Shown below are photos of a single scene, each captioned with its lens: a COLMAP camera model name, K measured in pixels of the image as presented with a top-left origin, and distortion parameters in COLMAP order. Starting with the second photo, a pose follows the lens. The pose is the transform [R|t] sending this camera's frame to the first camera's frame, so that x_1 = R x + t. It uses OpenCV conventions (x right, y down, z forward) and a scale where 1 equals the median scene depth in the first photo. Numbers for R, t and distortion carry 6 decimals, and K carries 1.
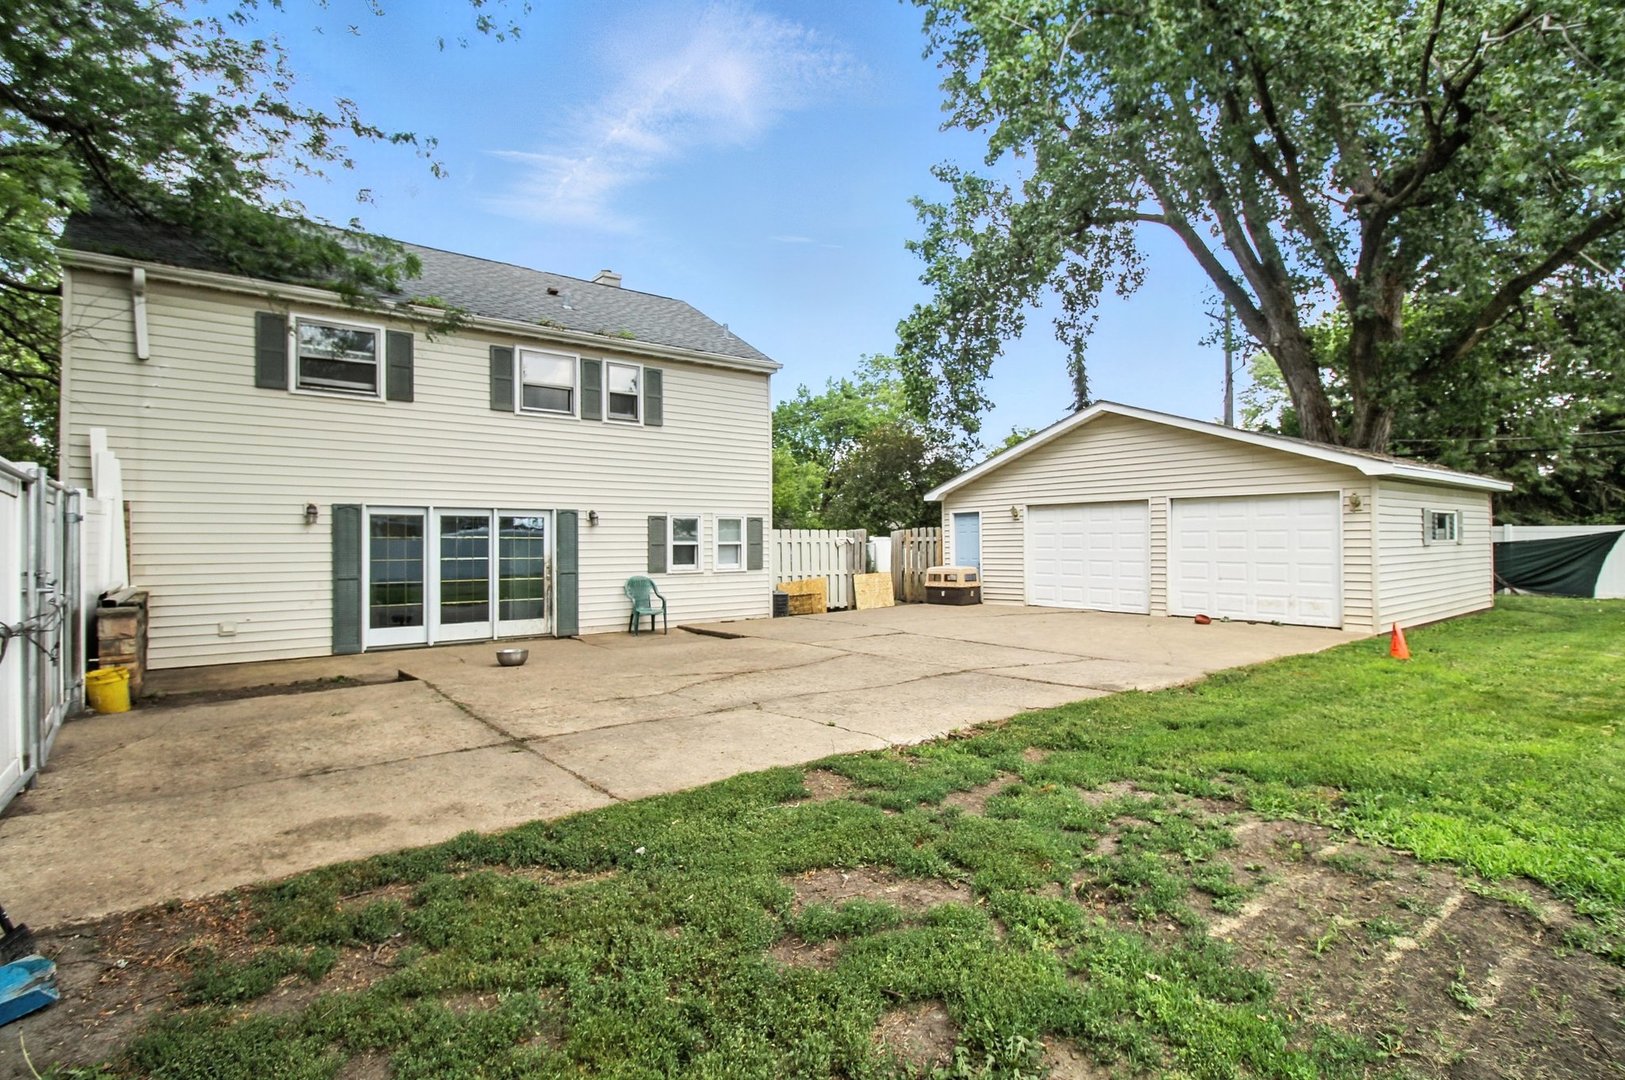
lens RADIAL K [[788.1, 0, 819.6], [0, 788.1, 533.1], [0, 0, 1]] dist [0.001122, -0.014300]
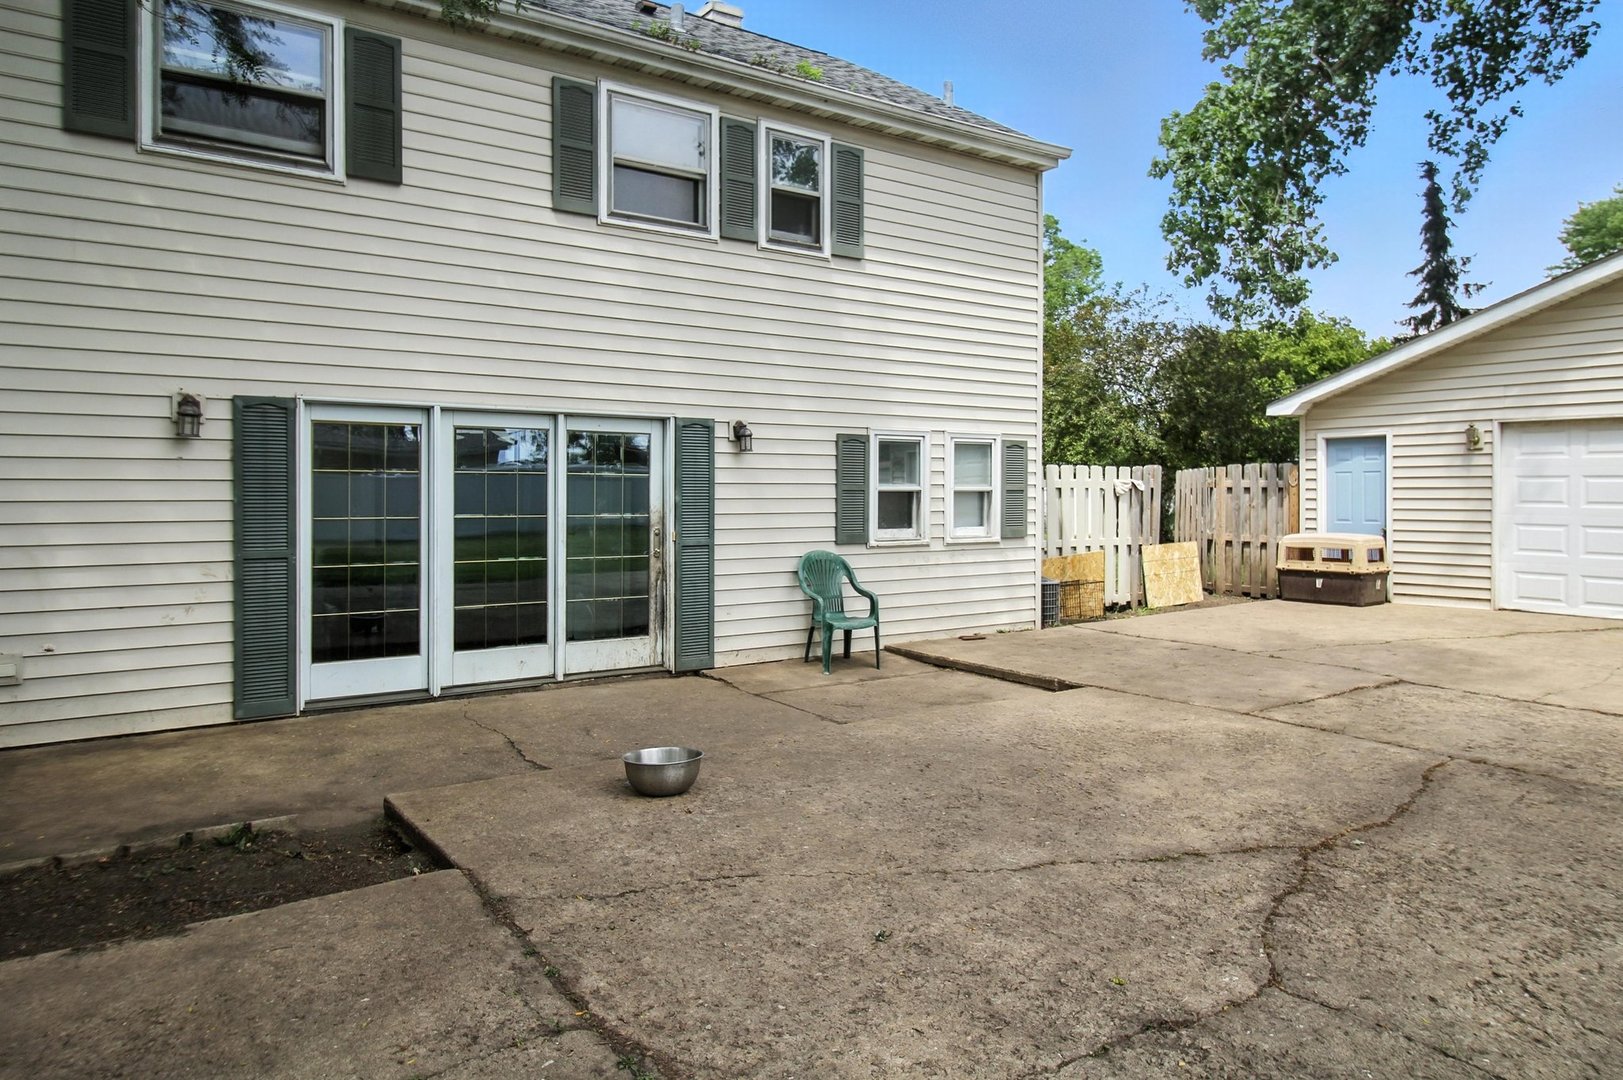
lens RADIAL K [[1039.1, 0, 819.1], [0, 1039.1, 496.0], [0, 0, 1]] dist [0.009115, -0.009801]
pose [[0.997611, 0.009219, -0.068464, -0.192295], [-0.007851, 0.999765, 0.020219, 0.005299], [0.068635, -0.019634, 0.997449, 0.339477]]
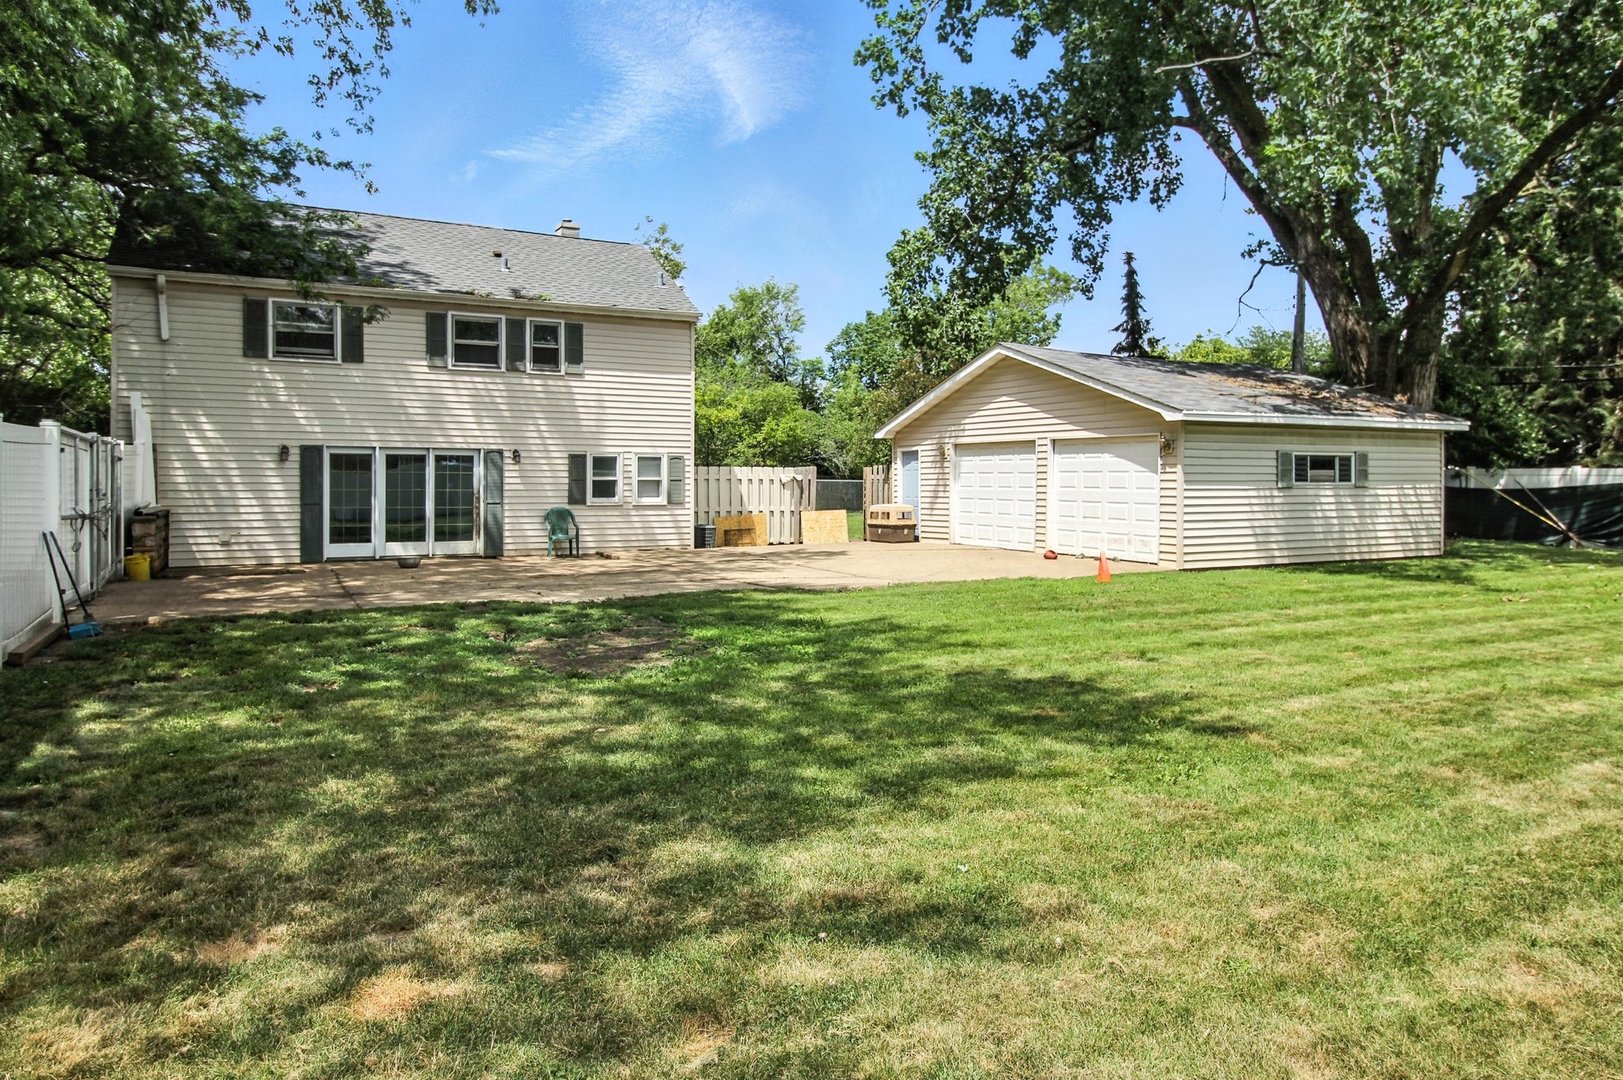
lens RADIAL K [[1034.2, 0, 823.2], [0, 1034.2, 489.3], [0, 0, 1]] dist [0.005392, -0.005924]
pose [[0.984580, 0.011177, -0.174580, 0.425760], [-0.007455, 0.999731, 0.021960, -0.007030], [0.174778, -0.020319, 0.984398, -0.425102]]
